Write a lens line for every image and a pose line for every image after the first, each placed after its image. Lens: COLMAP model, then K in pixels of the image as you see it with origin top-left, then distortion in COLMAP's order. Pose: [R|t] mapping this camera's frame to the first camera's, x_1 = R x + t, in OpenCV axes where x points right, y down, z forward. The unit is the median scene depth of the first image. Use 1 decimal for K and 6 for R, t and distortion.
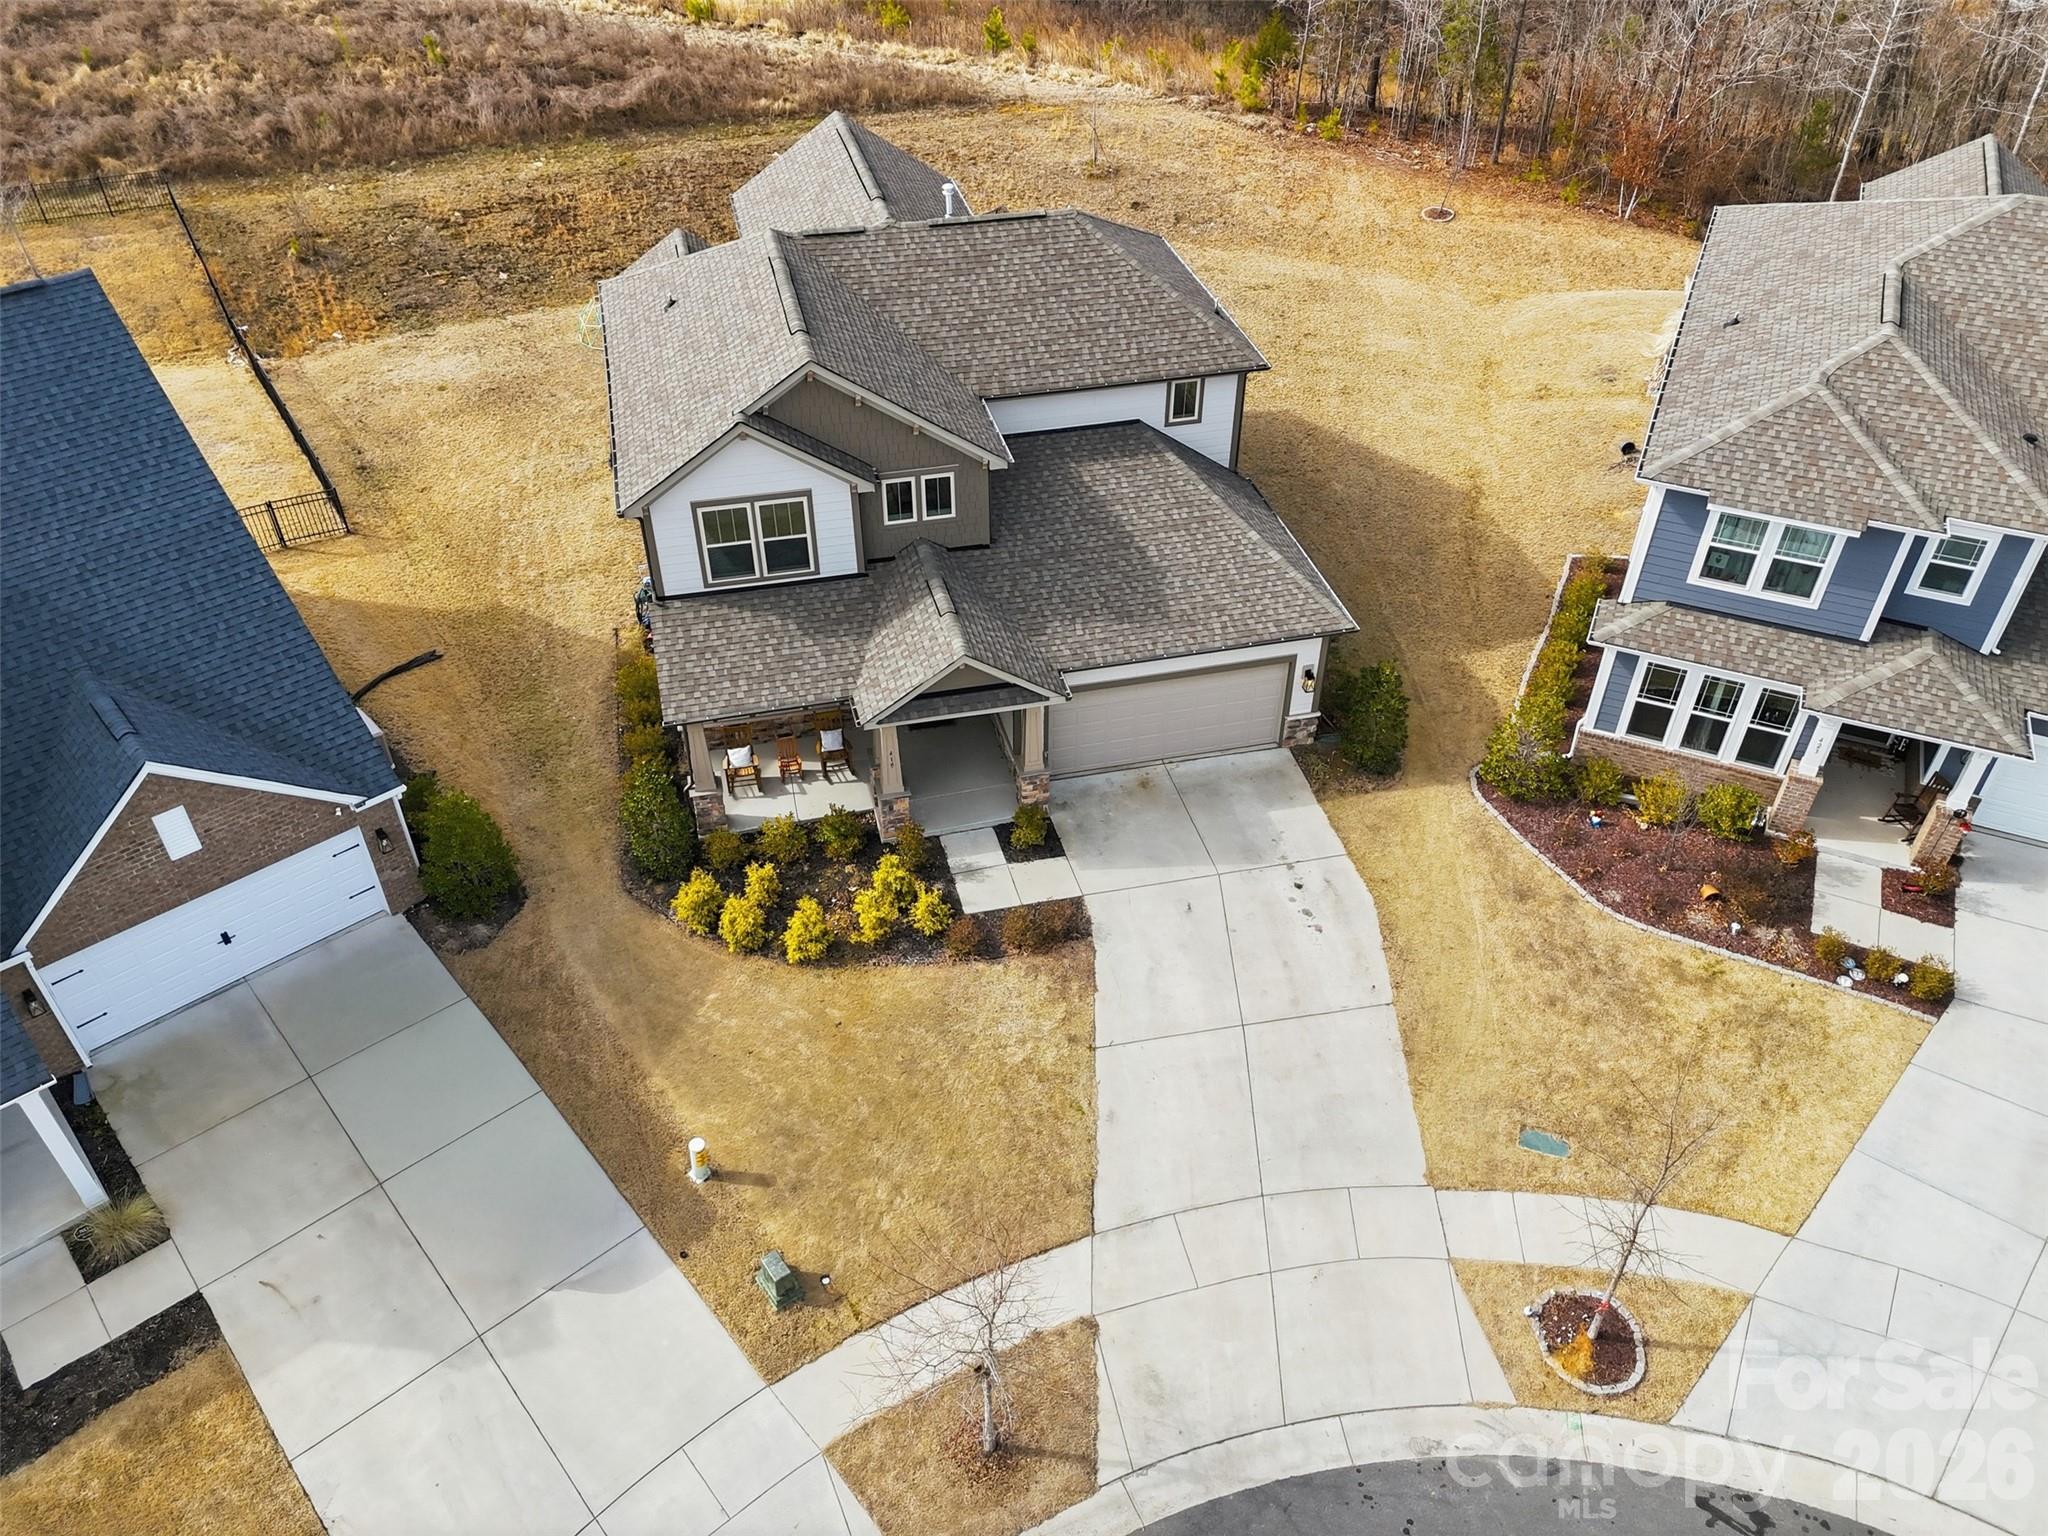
lens RADIAL K [[1509.3, 0, 1024.0], [0, 1509.3, 768.0], [0, 0, 1]] dist [0.051848, -0.021554]
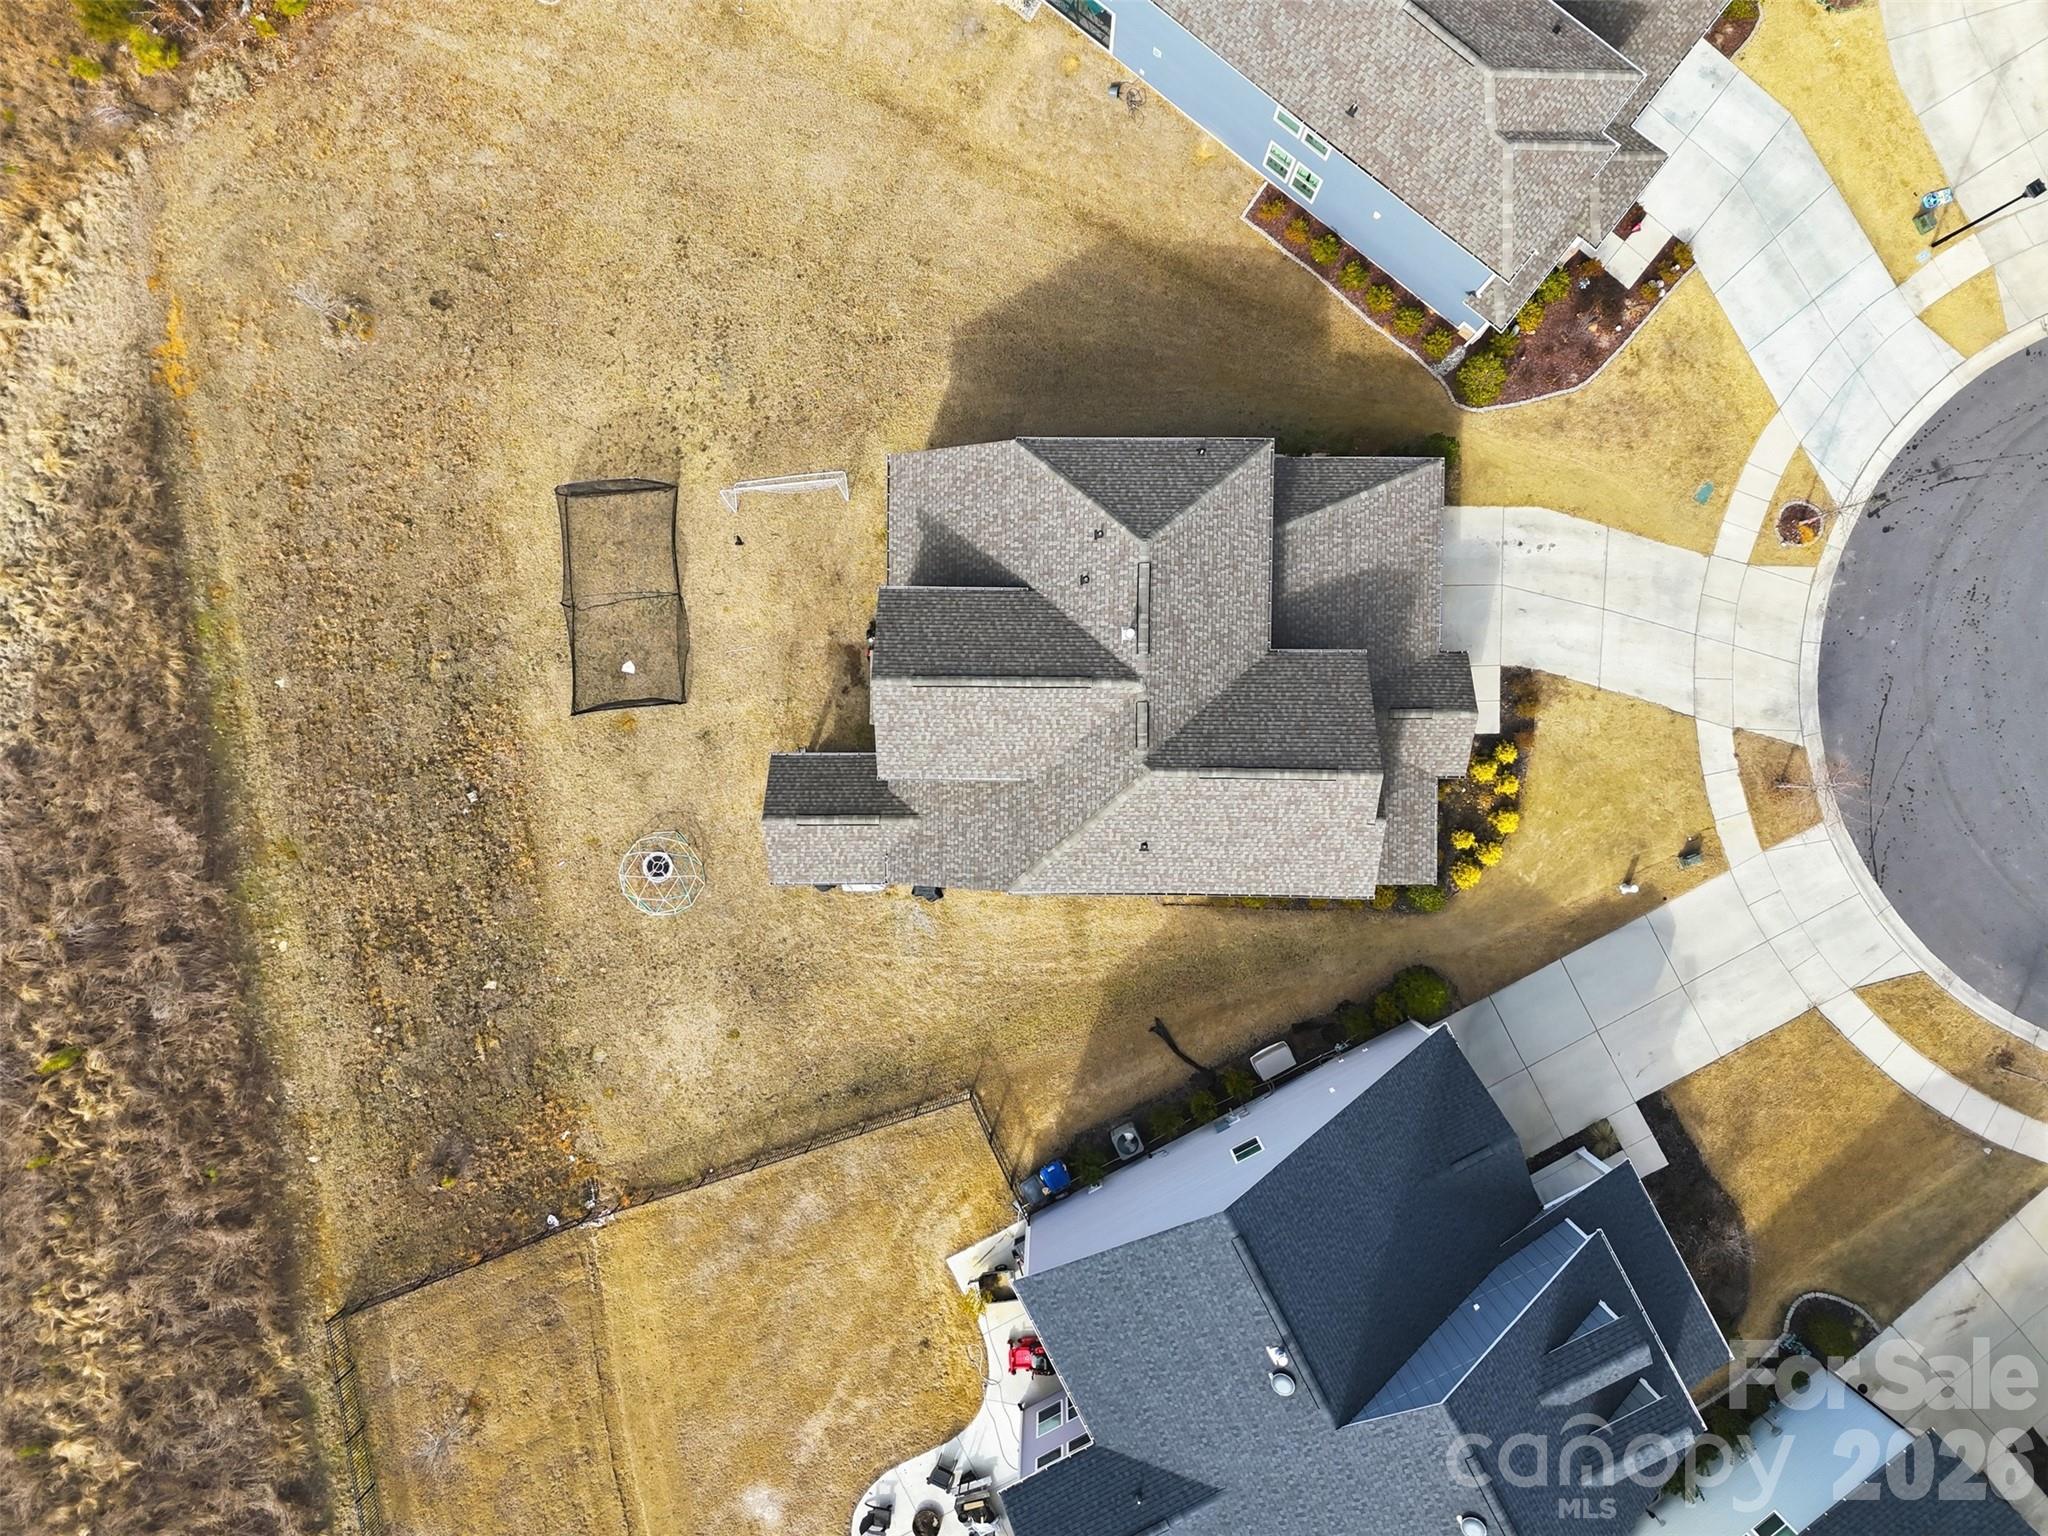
lens RADIAL K [[1509.3, 0, 1024.0], [0, 1509.3, 768.0], [0, 0, 1]] dist [0.051848, -0.021554]
pose [[0.245357, -0.969384, -0.009736, -0.200319], [0.626564, 0.150907, 0.764621, -1.633925], [-0.739742, -0.193705, 0.644407, 0.238053]]
